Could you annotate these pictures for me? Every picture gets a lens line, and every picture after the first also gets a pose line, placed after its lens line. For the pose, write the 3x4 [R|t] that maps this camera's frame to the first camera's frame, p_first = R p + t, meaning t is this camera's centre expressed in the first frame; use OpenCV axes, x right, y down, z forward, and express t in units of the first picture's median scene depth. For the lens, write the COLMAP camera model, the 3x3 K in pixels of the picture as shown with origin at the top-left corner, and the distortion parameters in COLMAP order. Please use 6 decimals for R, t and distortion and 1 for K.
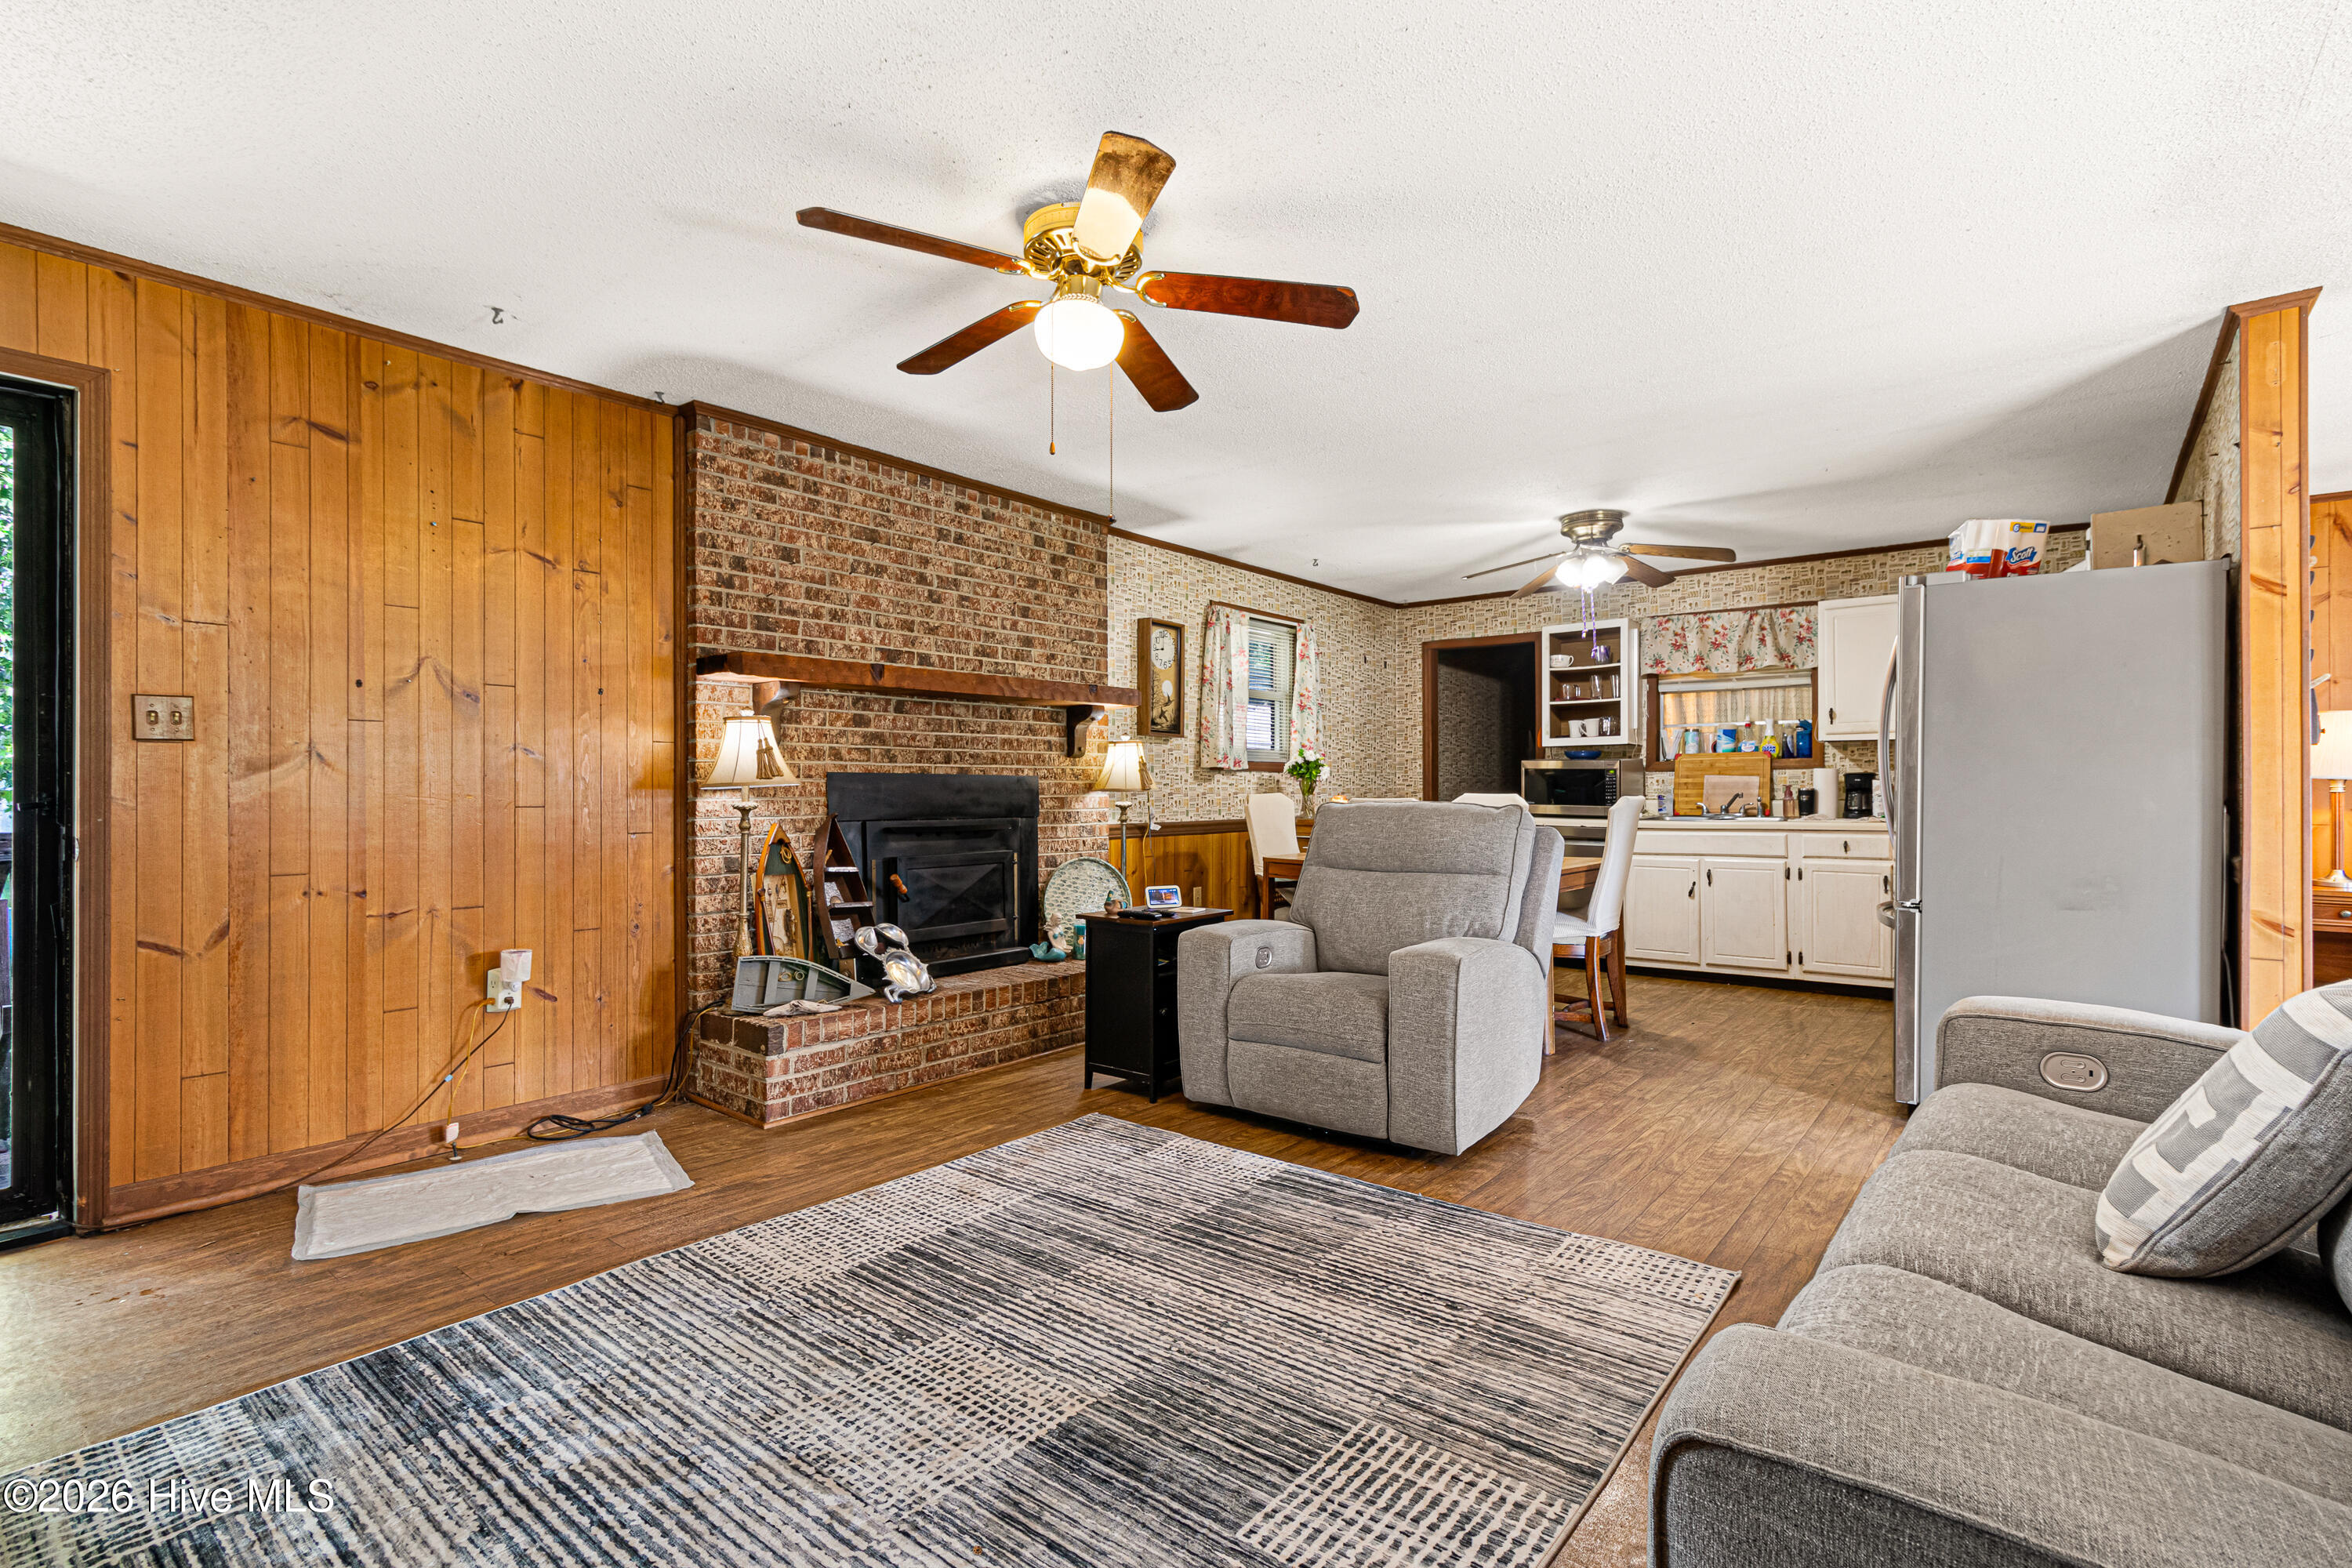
lens RADIAL K [[1088.2, 0, 1232.1], [0, 1088.2, 790.7], [0, 0, 1]] dist [0.000395, 0.000133]
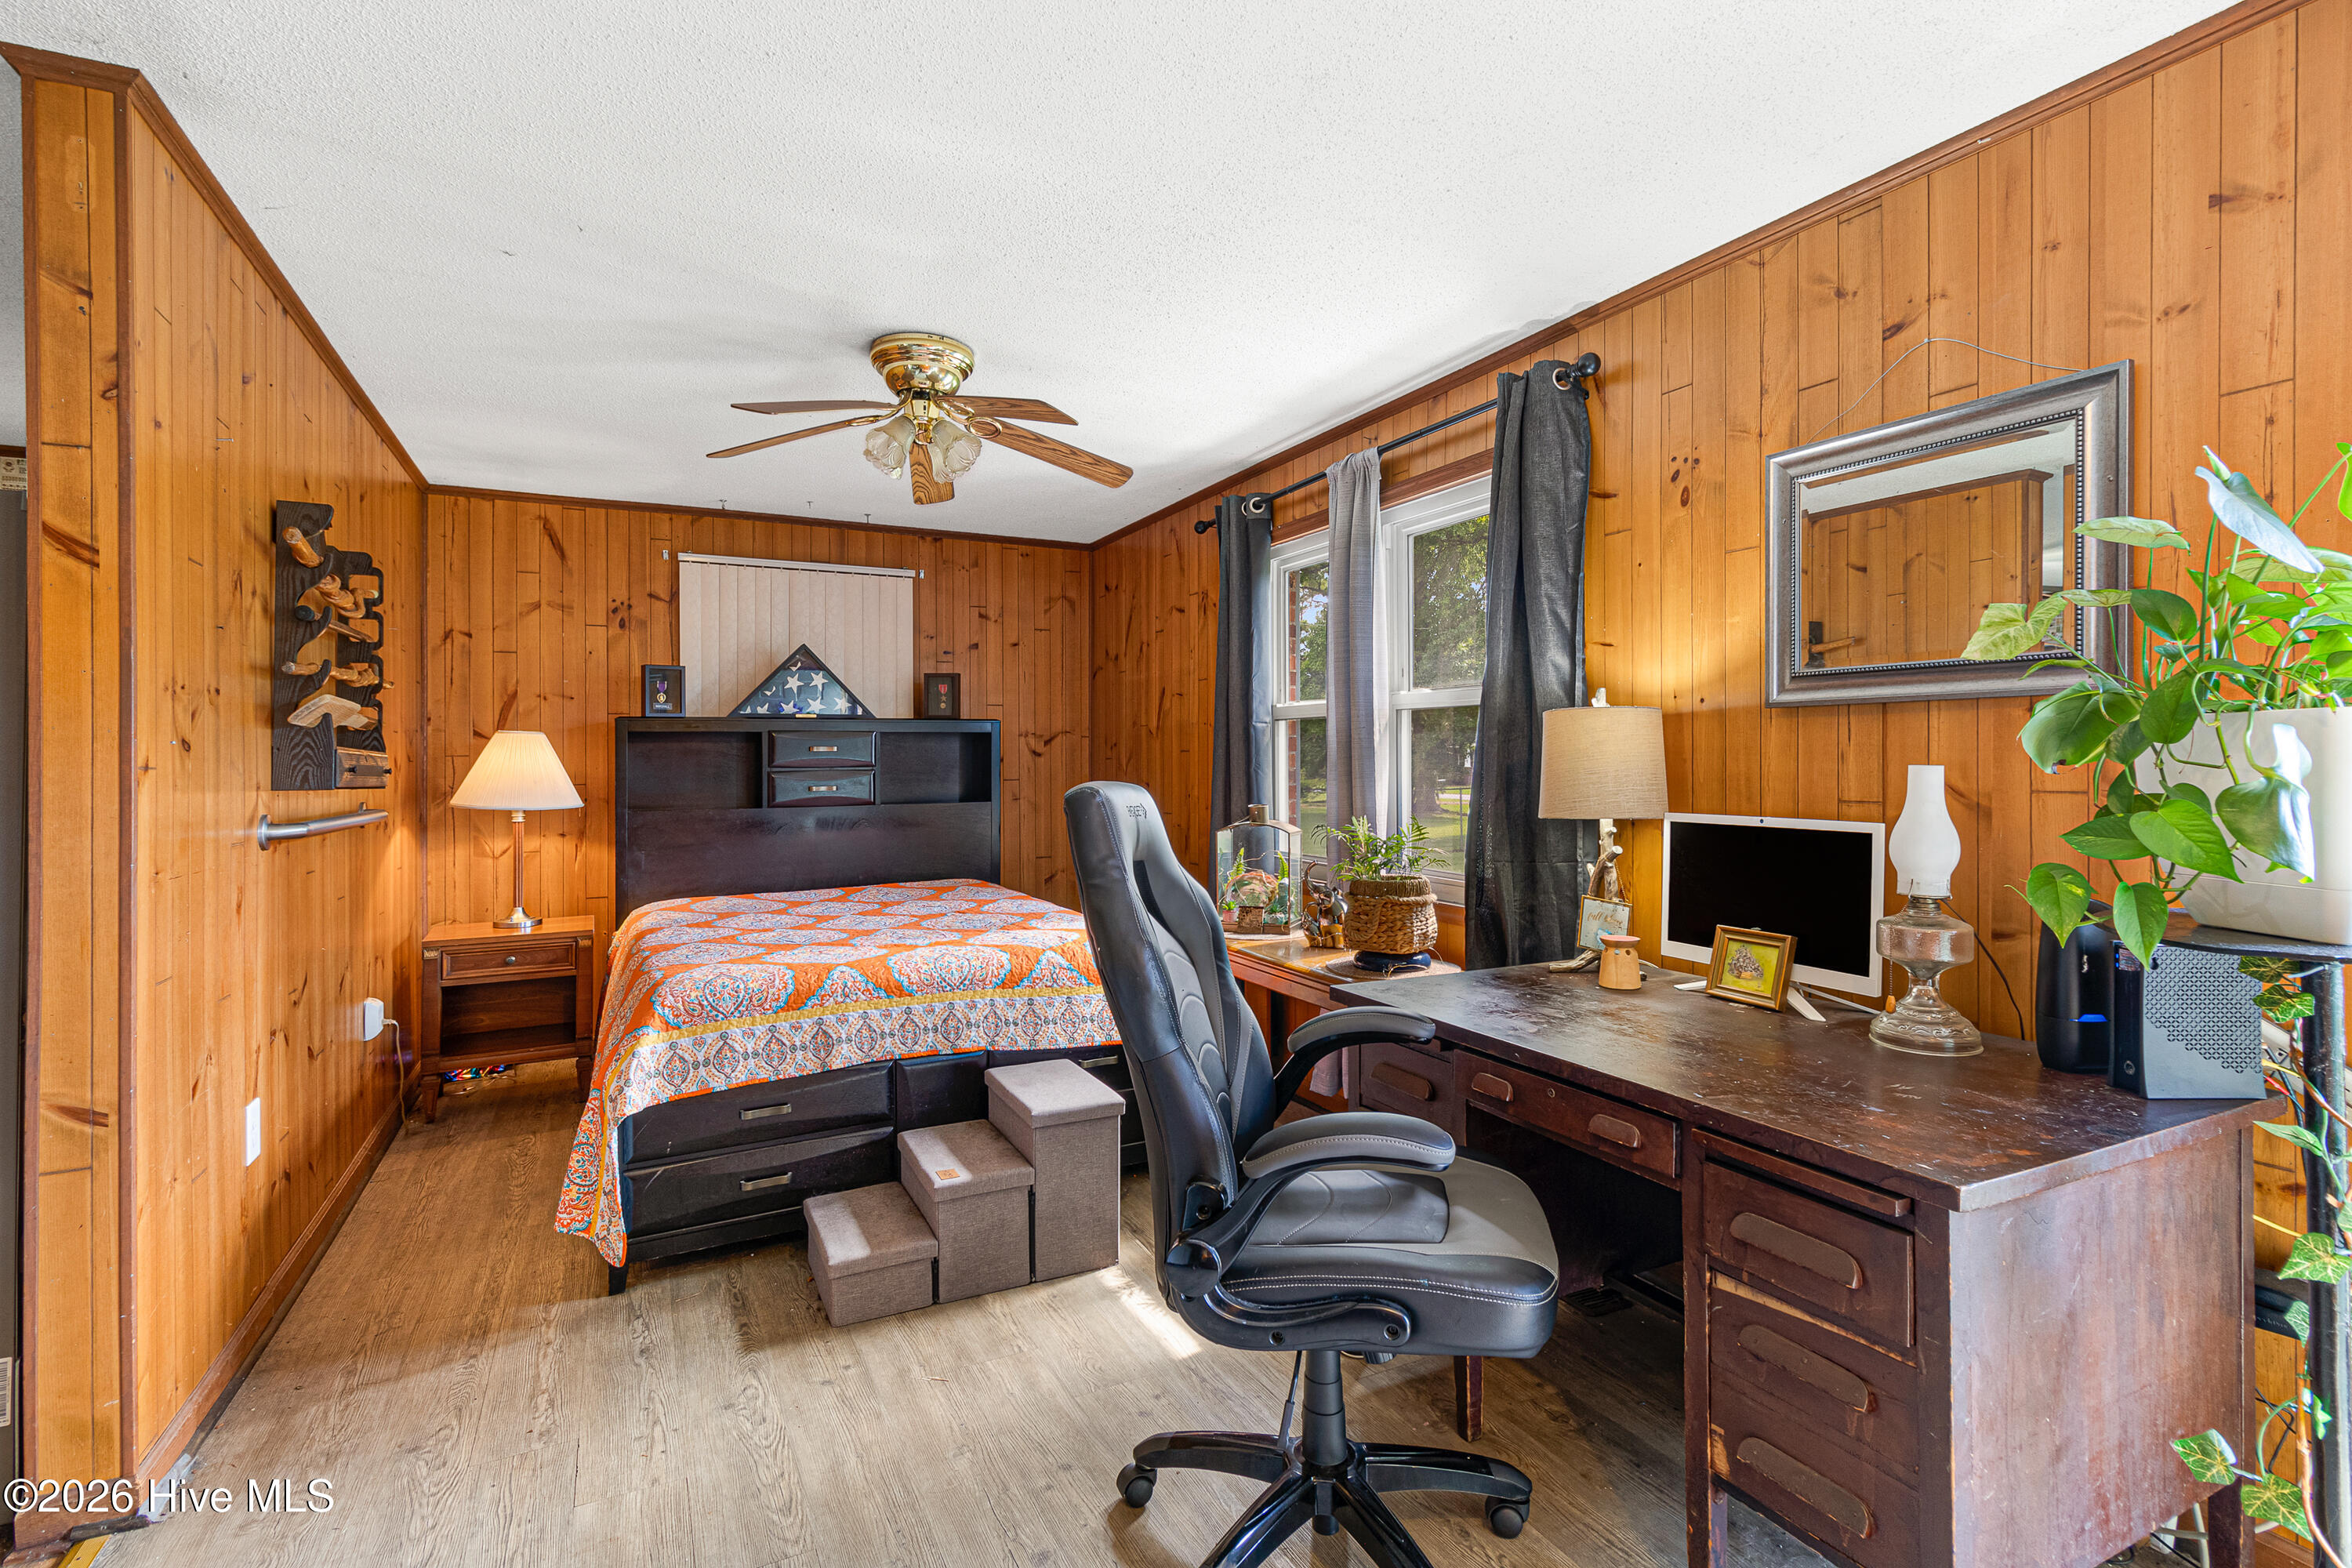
lens RADIAL K [[1080.4, 0, 1163.2], [0, 1080.4, 792.7], [0, 0, 1]] dist [0.000989, 0.000290]
pose [[0.432519, -0.027861, 0.901194, 0.467027], [0.009531, 0.999608, 0.026329, -0.043189], [-0.901574, -0.002799, 0.432615, 0.136579]]
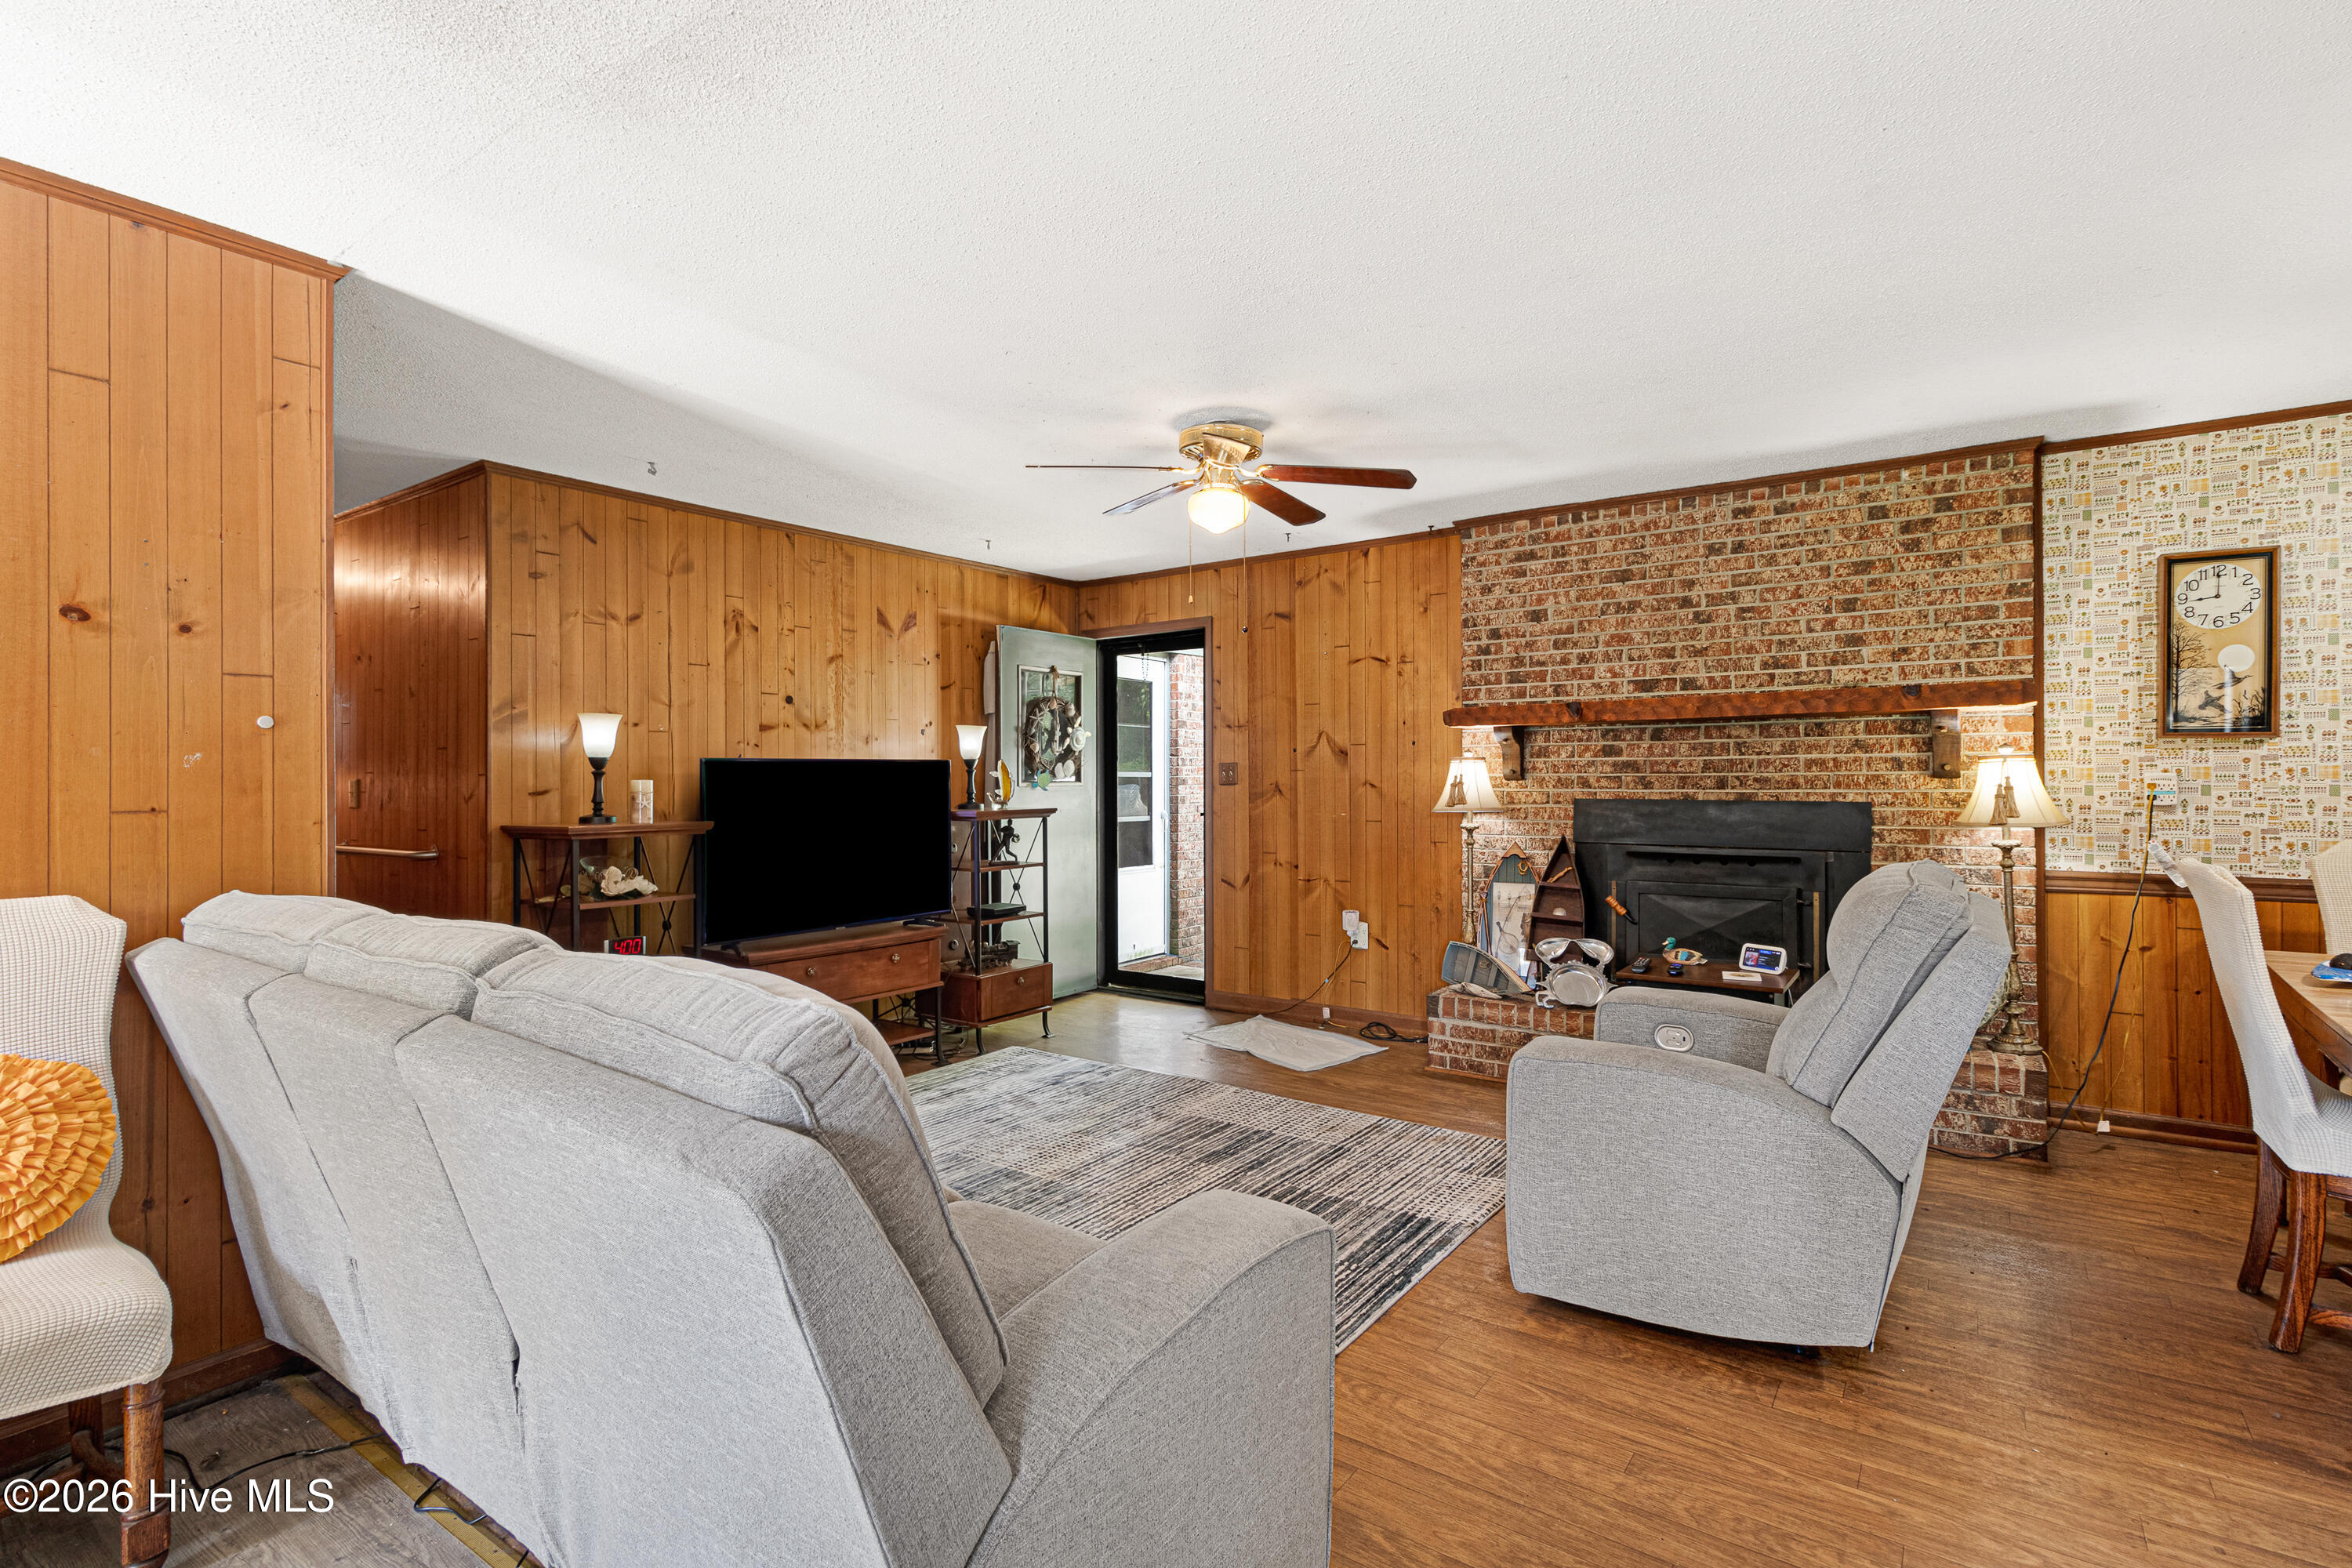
lens RADIAL K [[1145.3, 0, 1142.4], [0, 1145.3, 771.9], [0, 0, 1]] dist [0.016671, 0.000093]
pose [[0.018646, -0.000790, -0.999826, 0.769869], [0.004995, 0.999987, -0.000697, -0.043635], [0.999814, -0.004981, 0.018650, 0.498947]]
